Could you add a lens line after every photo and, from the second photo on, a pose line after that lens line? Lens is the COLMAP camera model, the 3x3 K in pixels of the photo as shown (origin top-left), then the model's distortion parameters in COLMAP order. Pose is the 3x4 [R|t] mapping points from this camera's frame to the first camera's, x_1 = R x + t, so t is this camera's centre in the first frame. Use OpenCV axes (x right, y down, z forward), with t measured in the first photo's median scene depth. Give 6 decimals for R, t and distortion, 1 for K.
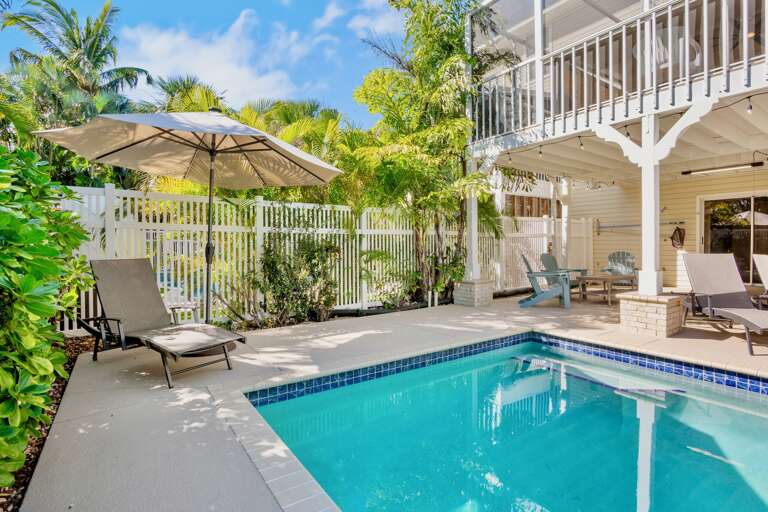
lens RADIAL K [[376.2, 0, 384.4], [0, 376.2, 251.9], [0, 0, 1]] dist [-0.019719, -0.000411]
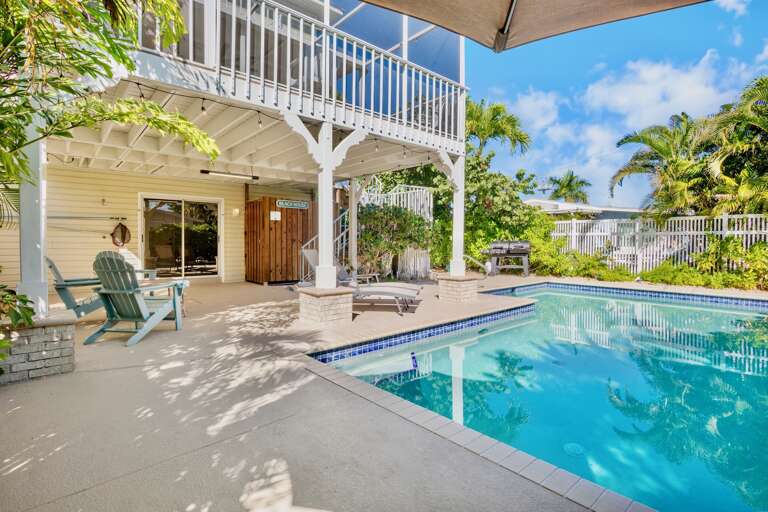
lens RADIAL K [[376.2, 0, 384.0], [0, 376.2, 253.0], [0, 0, 1]] dist [-0.019719, -0.000411]
pose [[-0.124974, -0.024583, 0.991855, -0.200644], [0.013014, 0.999566, 0.026414, -0.009799], [-0.992075, 0.016209, -0.124600, 0.489827]]
